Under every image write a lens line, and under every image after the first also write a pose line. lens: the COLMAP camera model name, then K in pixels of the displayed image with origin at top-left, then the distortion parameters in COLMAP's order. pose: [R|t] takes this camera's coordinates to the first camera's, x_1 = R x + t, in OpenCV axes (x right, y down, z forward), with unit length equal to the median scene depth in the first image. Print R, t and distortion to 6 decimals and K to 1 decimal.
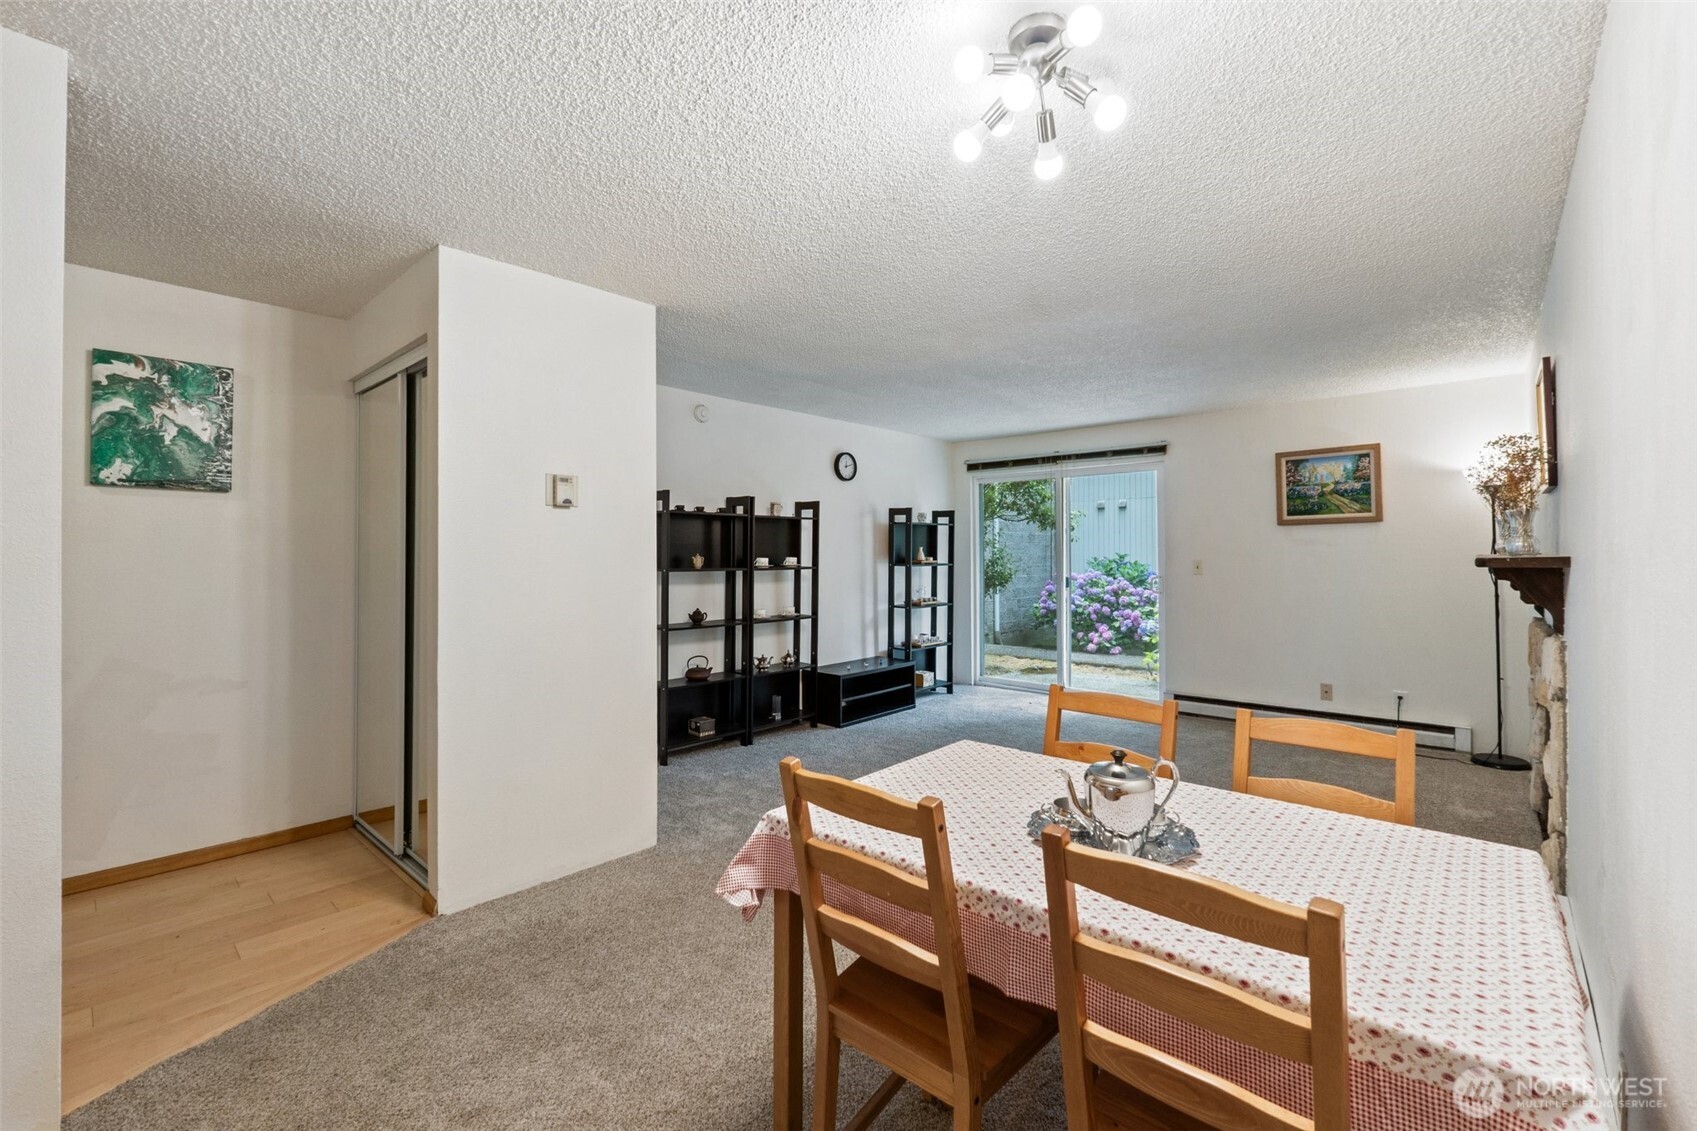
lens RADIAL K [[712.5, 0, 871.4], [0, 712.5, 547.4], [0, 0, 1]] dist [-0.009942, 0.000437]
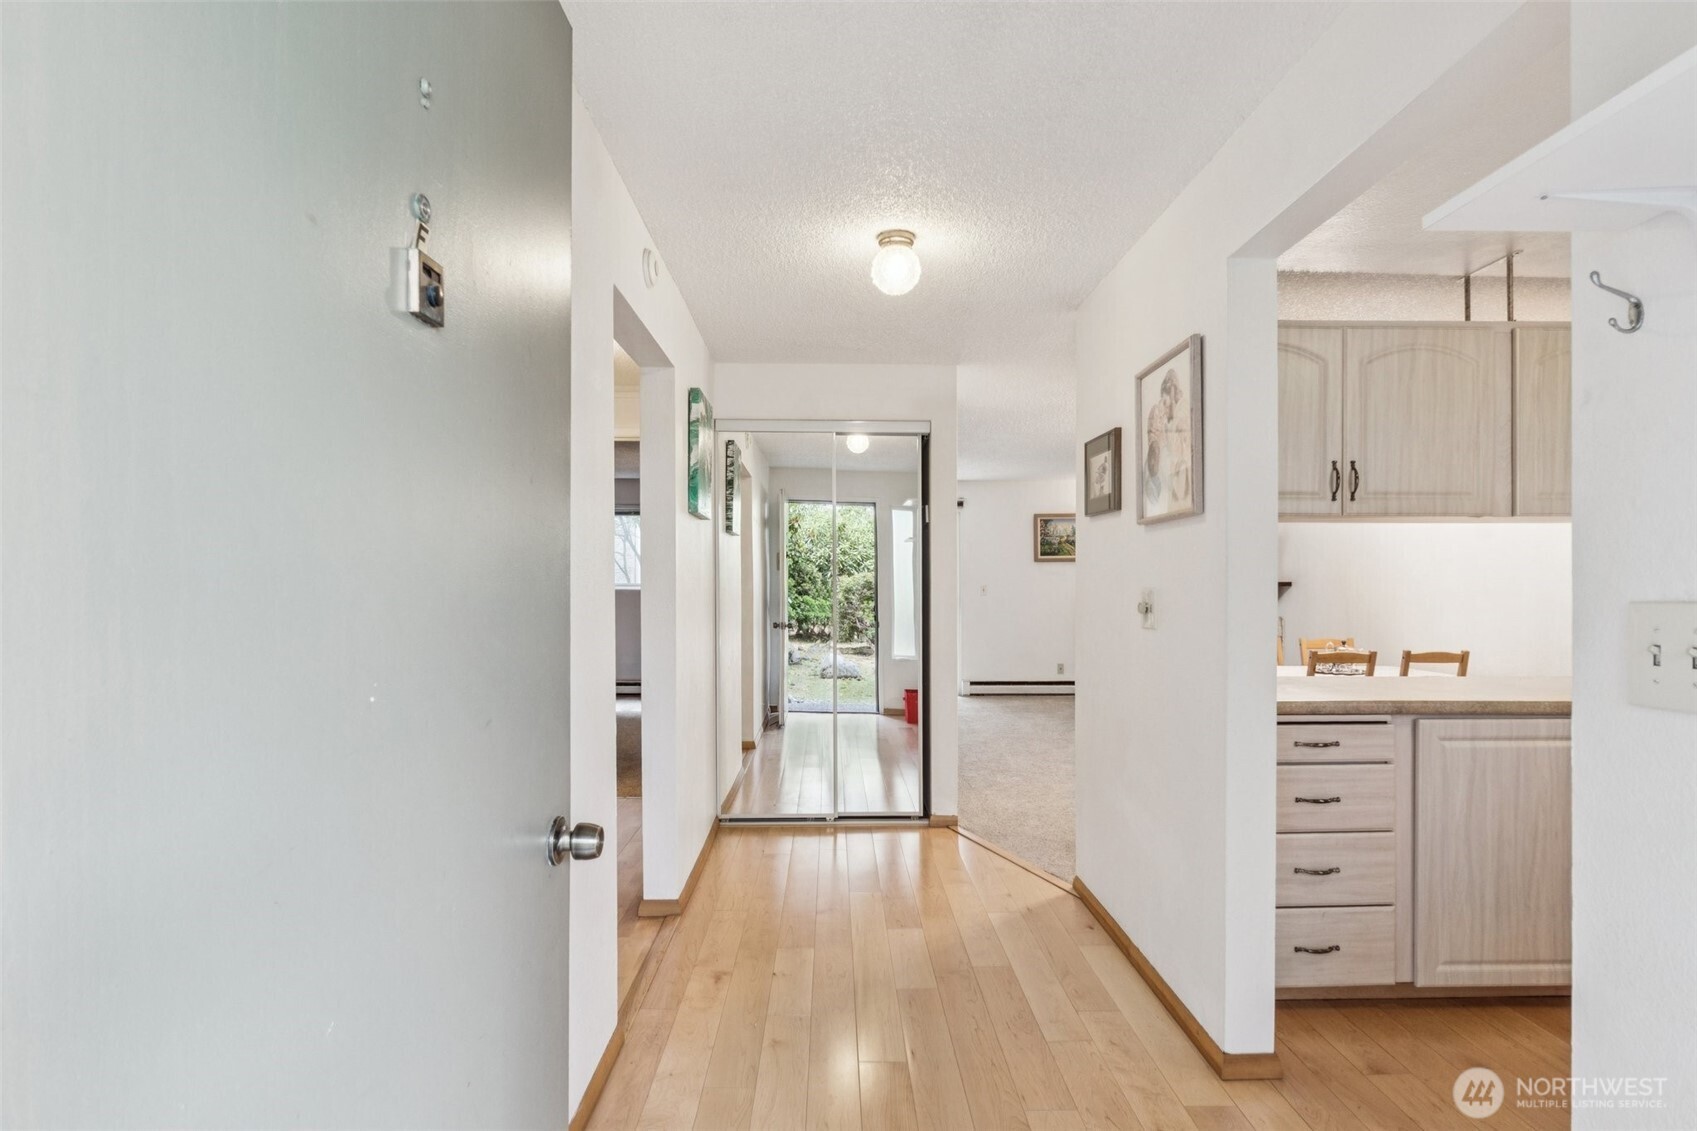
lens RADIAL K [[863.9, 0, 844.4], [0, 863.9, 589.1], [0, 0, 1]] dist [-0.012354, -0.000583]
pose [[0.734843, -0.005187, 0.678218, -0.839232], [-0.007441, 0.999849, 0.015710, 0.000840], [-0.678197, -0.016591, 0.734693, -0.062707]]
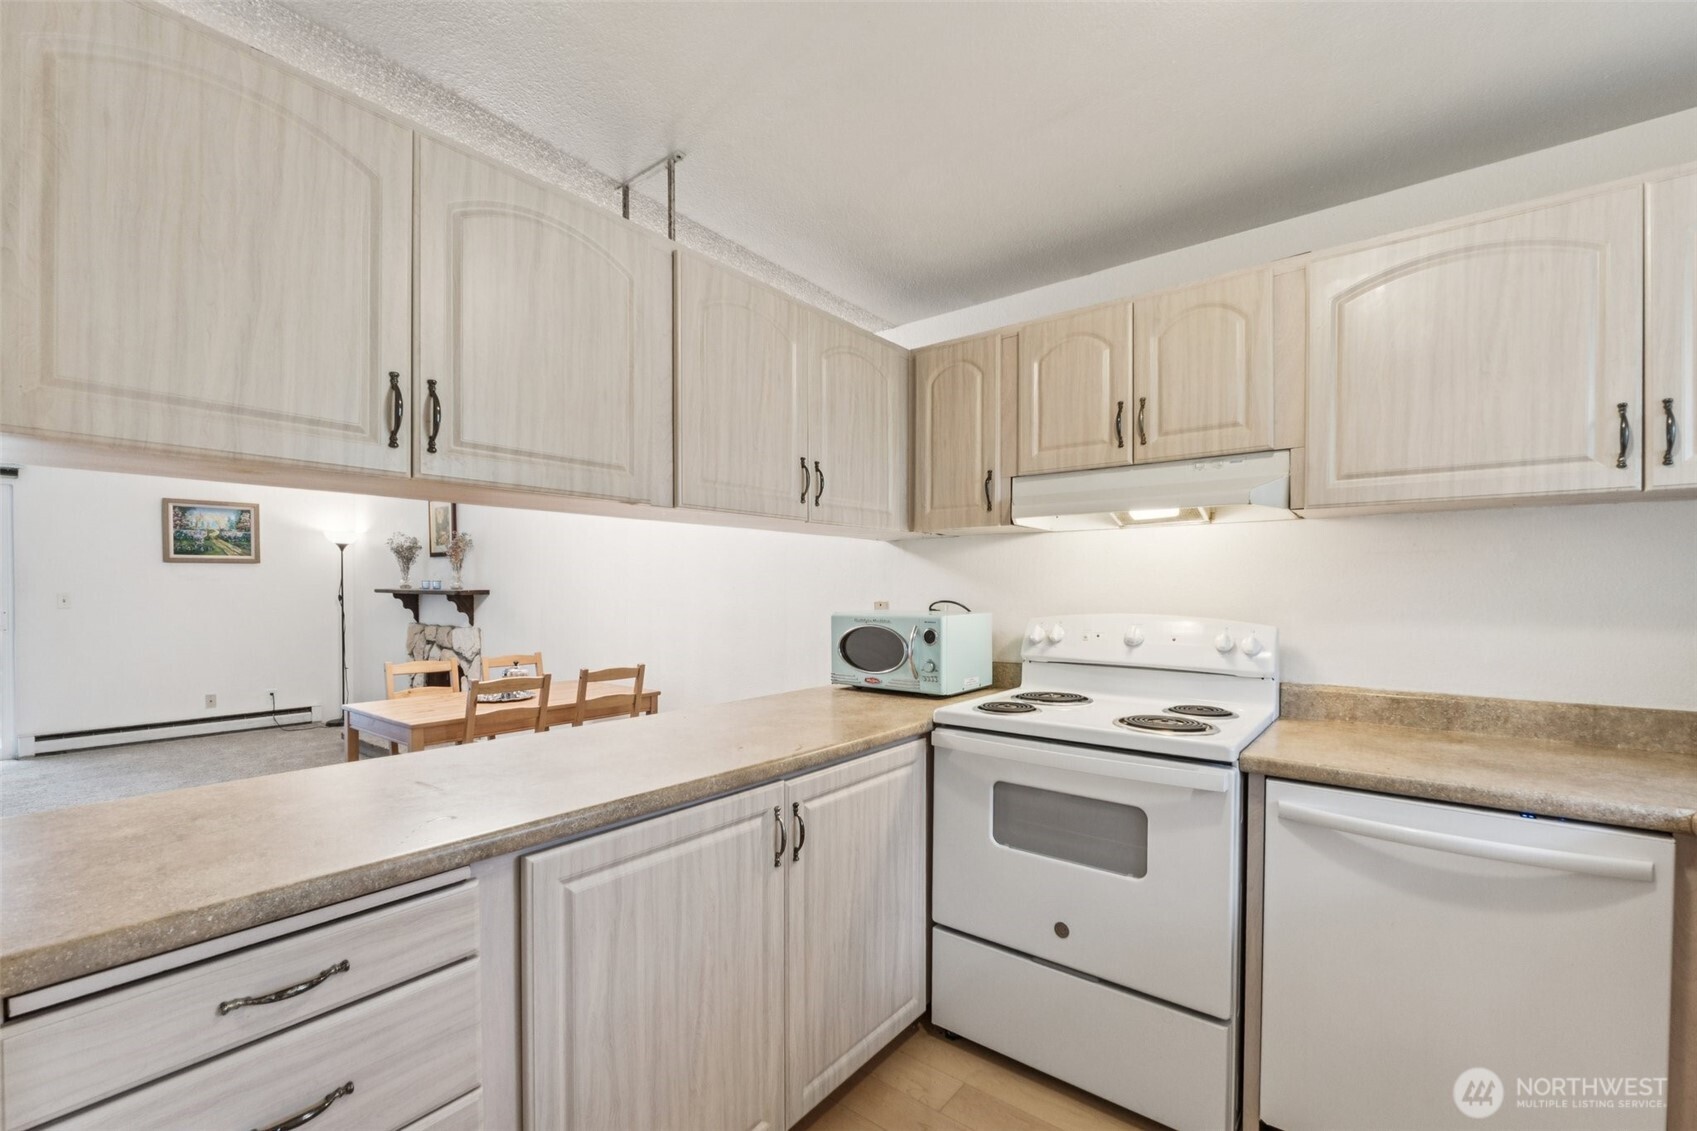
lens RADIAL K [[712.5, 0, 848.8], [0, 712.5, 596.9], [0, 0, 1]] dist [-0.009942, 0.000437]
pose [[-0.058152, -0.011600, 0.998240, -0.529501], [-0.013787, 0.999846, 0.010815, -0.002734], [-0.998213, -0.013133, -0.058303, -0.017547]]
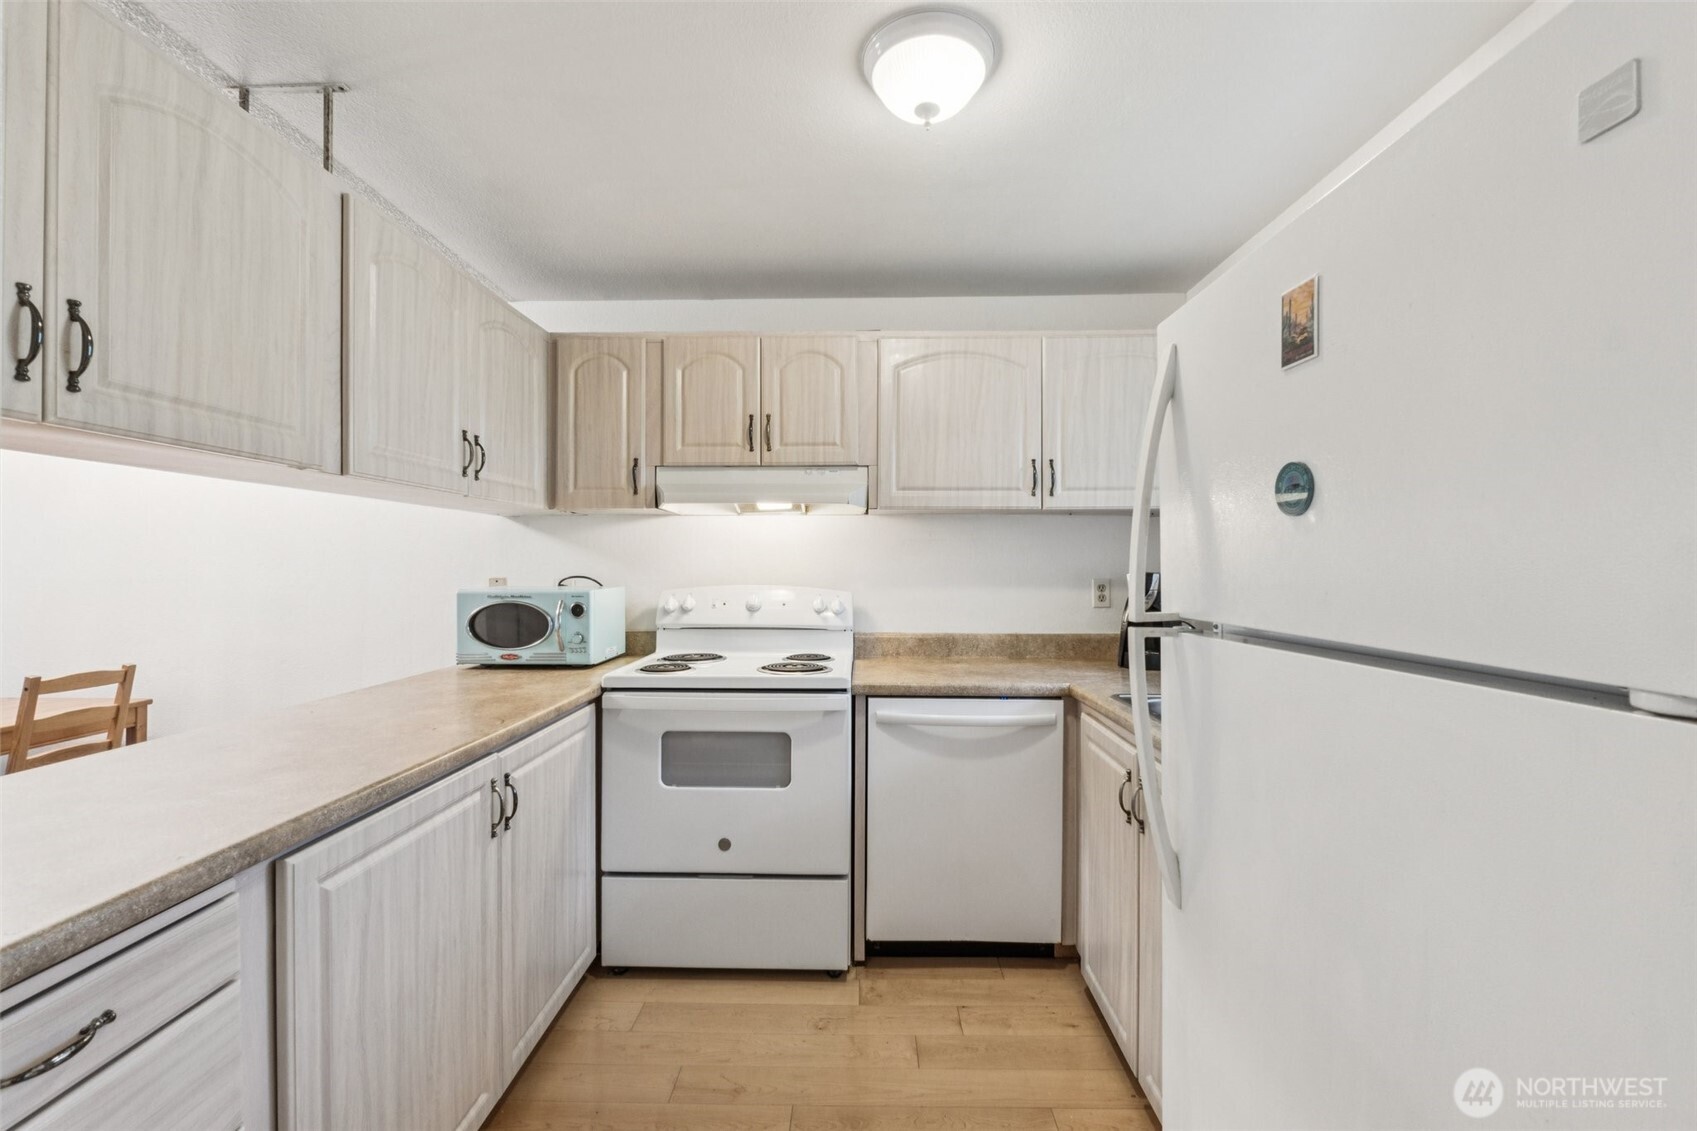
lens RADIAL K [[712.5, 0, 837.8], [0, 712.5, 568.1], [0, 0, 1]] dist [-0.009942, 0.000437]
pose [[-0.644779, -0.004062, 0.764358, -0.554172], [-0.010972, 0.999932, -0.003941, -0.001648], [-0.764290, -0.010928, -0.644780, 0.067196]]
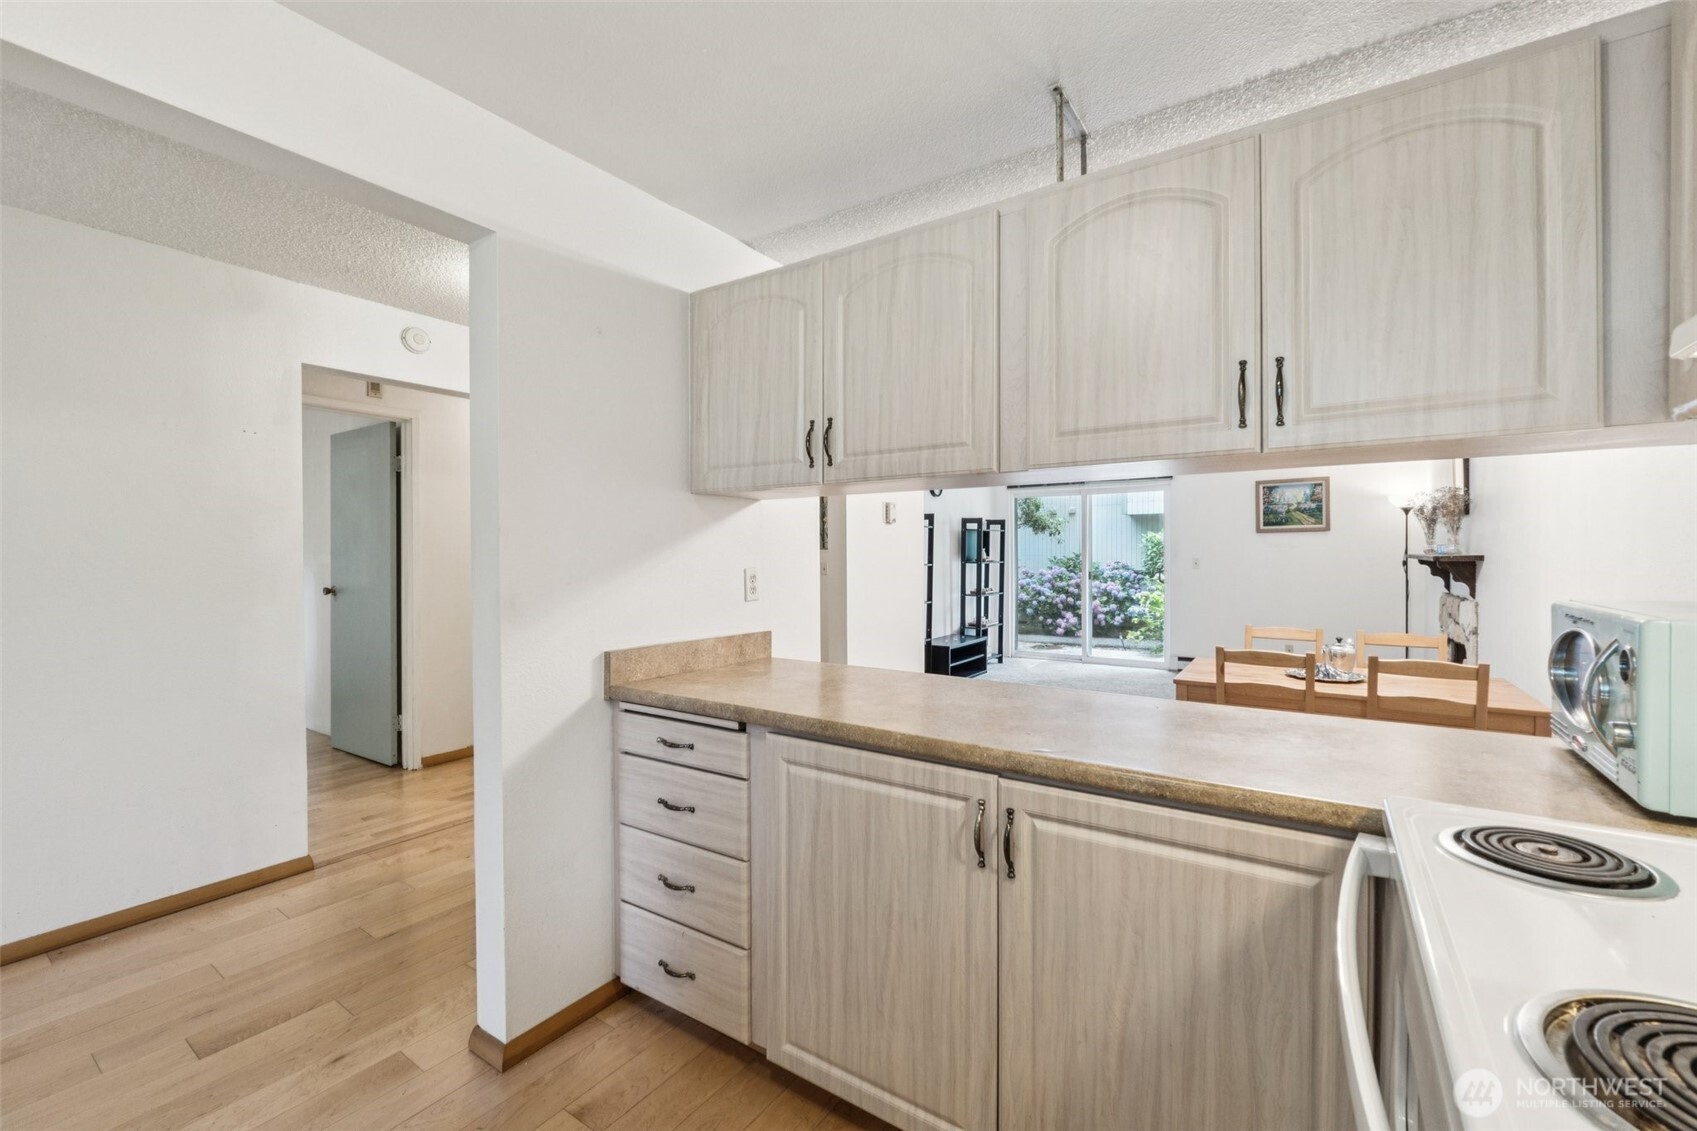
lens RADIAL K [[712.5, 0, 860.9], [0, 712.5, 564.7], [0, 0, 1]] dist [-0.009942, 0.000437]
pose [[0.990495, -0.004373, 0.137479, -0.334378], [0.000720, 0.999646, 0.026610, -0.005615], [-0.137546, -0.026258, 0.990147, -0.235228]]
